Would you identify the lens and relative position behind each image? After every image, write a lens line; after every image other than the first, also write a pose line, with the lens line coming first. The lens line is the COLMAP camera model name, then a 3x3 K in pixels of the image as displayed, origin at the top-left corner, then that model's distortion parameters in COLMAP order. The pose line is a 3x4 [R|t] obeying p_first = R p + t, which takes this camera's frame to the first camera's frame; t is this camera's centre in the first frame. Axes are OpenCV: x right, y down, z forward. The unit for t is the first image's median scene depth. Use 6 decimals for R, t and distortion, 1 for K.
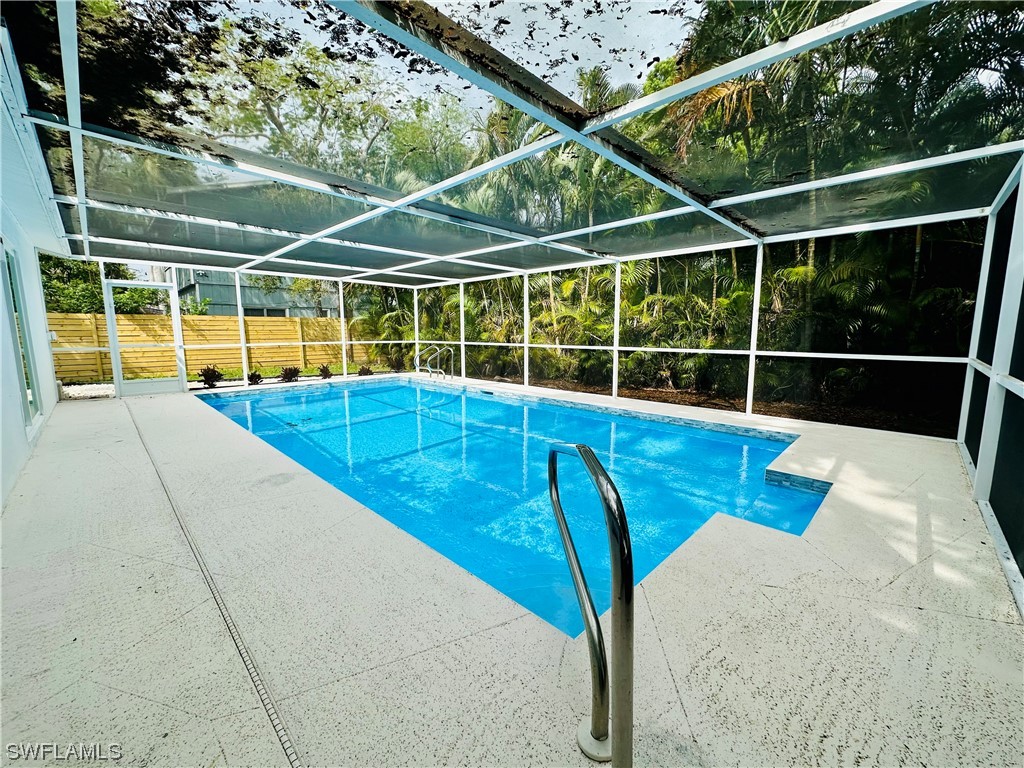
lens RADIAL K [[409.3, 0, 507.6], [0, 409.3, 384.8], [0, 0, 1]] dist [-0.002595, 0.000265]
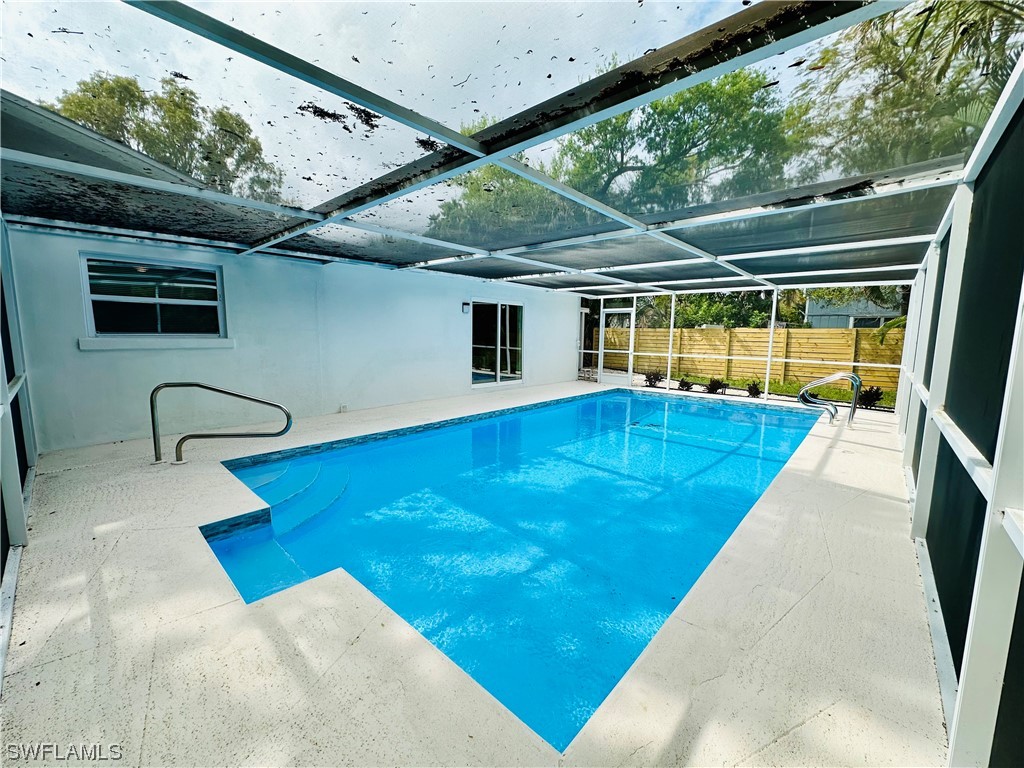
lens RADIAL K [[409.3, 0, 508.1], [0, 409.3, 382.7], [0, 0, 1]] dist [-0.002595, 0.000265]
pose [[-0.030901, 0.128003, -0.991292, 0.906659], [-0.149552, 0.980010, 0.131208, -0.166263], [0.988271, 0.152304, -0.011140, 0.895736]]
